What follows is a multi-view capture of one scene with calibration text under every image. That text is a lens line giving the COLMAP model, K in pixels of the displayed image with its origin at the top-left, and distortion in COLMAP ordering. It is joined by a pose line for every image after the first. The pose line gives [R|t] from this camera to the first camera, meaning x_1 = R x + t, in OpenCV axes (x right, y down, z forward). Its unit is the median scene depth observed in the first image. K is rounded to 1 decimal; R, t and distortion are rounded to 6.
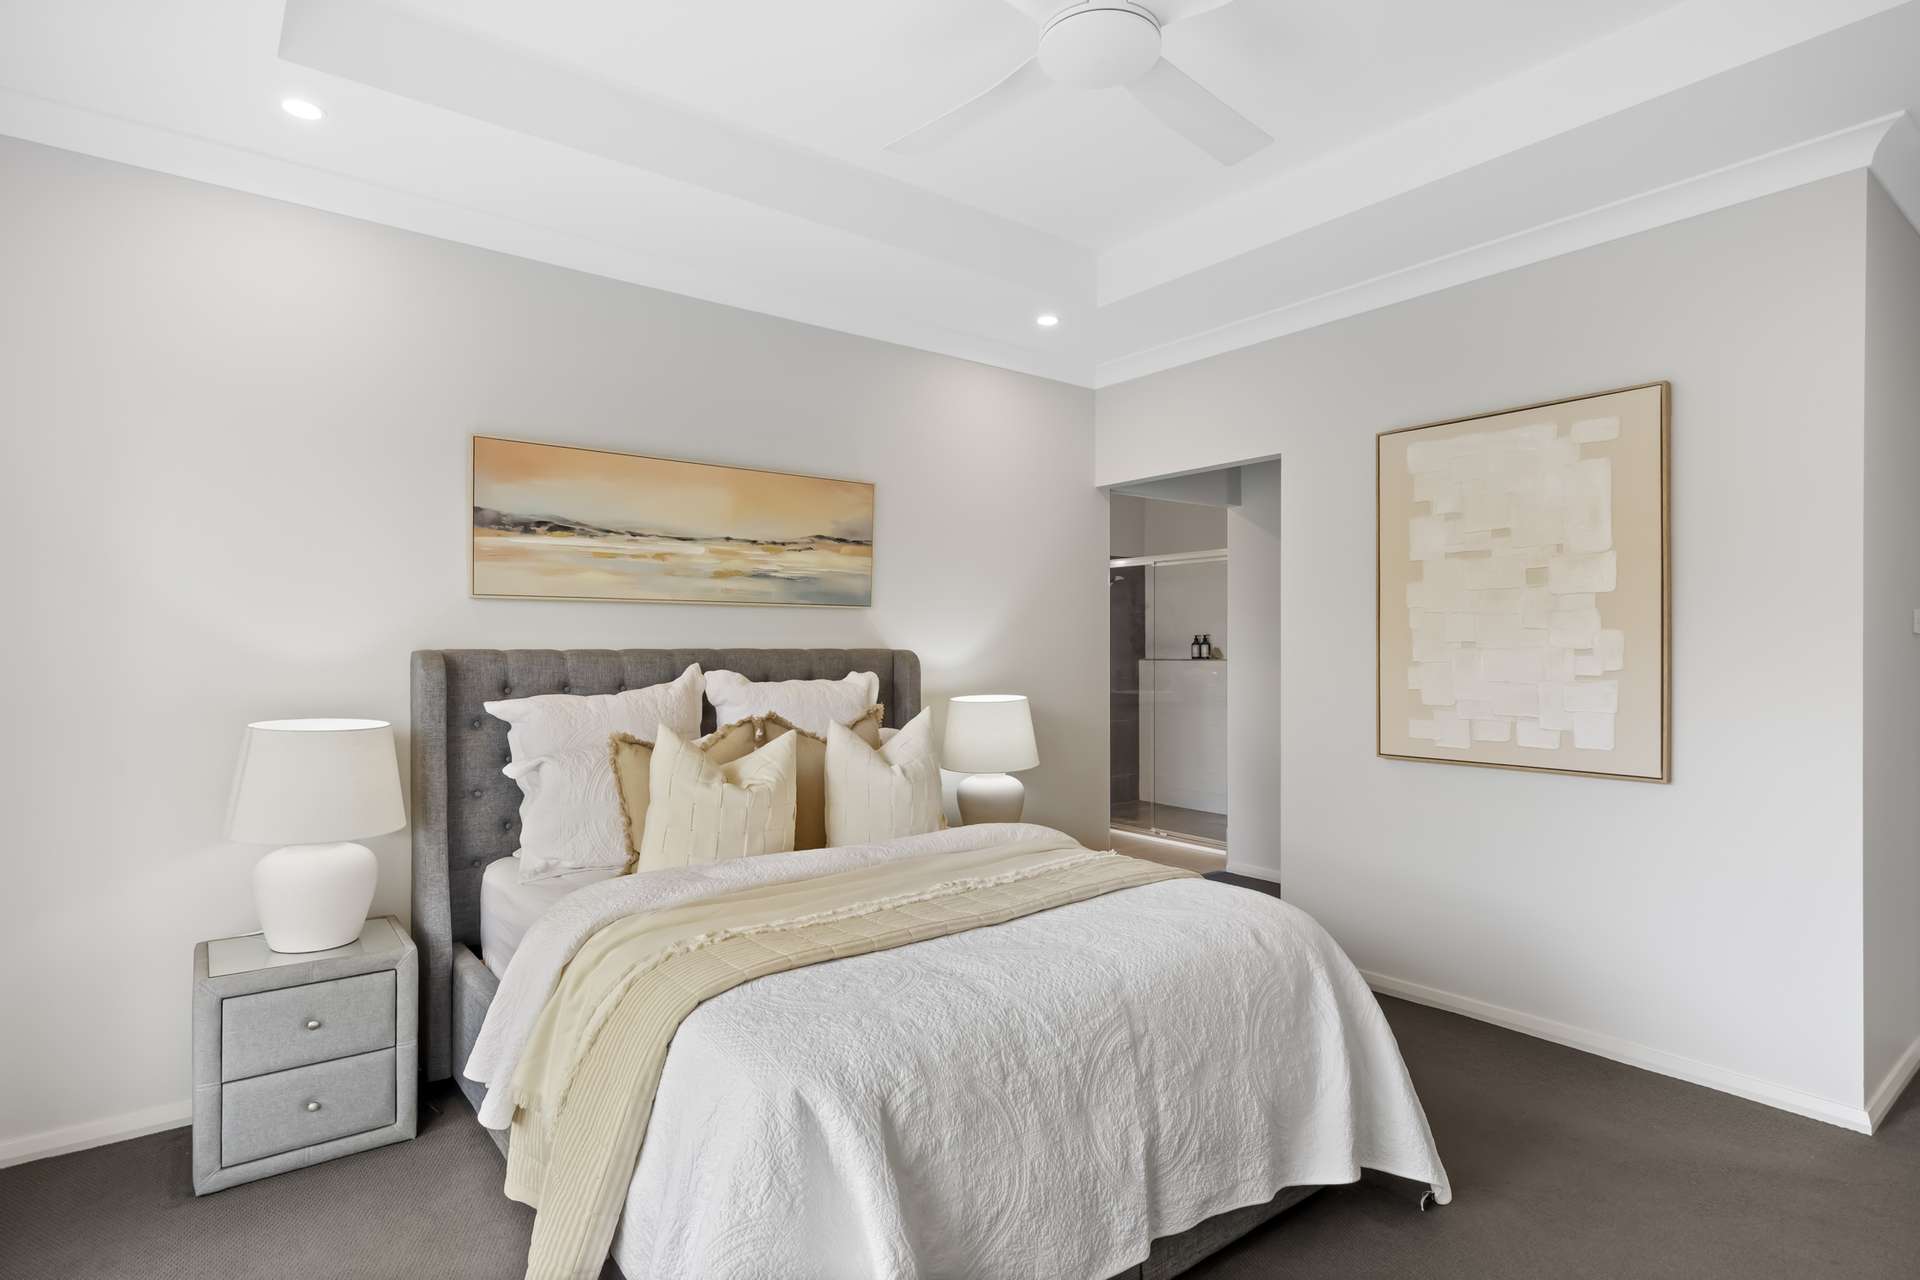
lens RADIAL K [[1015.2, 0, 967.1], [0, 1015.2, 647.5], [0, 0, 1]] dist [-0.001615, -0.000133]
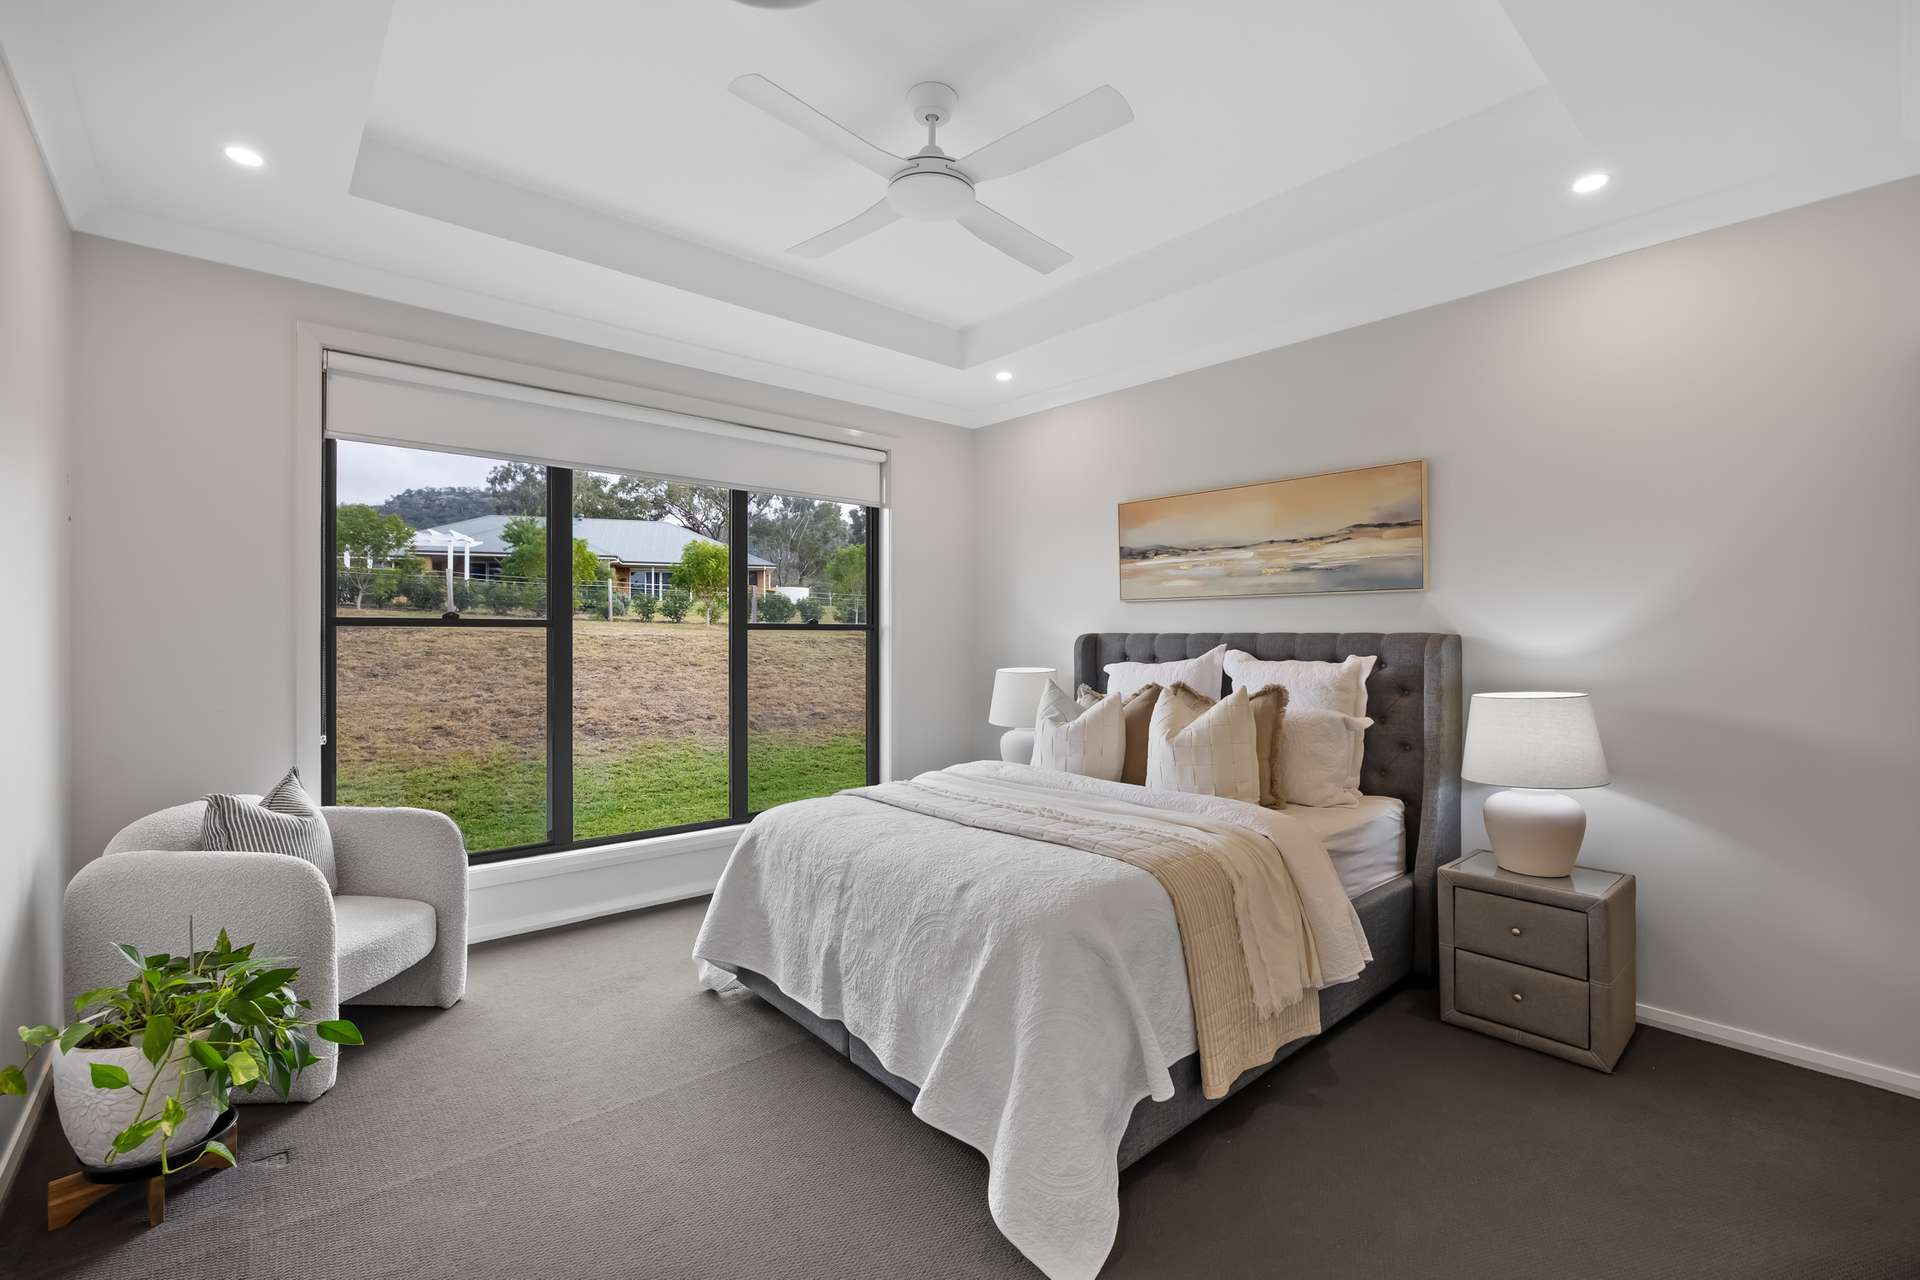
lens RADIAL K [[839.7, 0, 962.3], [0, 839.7, 634.1], [0, 0, 1]] dist [-0.003436, -0.000148]
pose [[0.027699, 0.001706, -0.999615, 0.793668], [0.000967, 0.999998, 0.001733, 0.001196], [0.999616, -0.001014, 0.027697, 0.630220]]
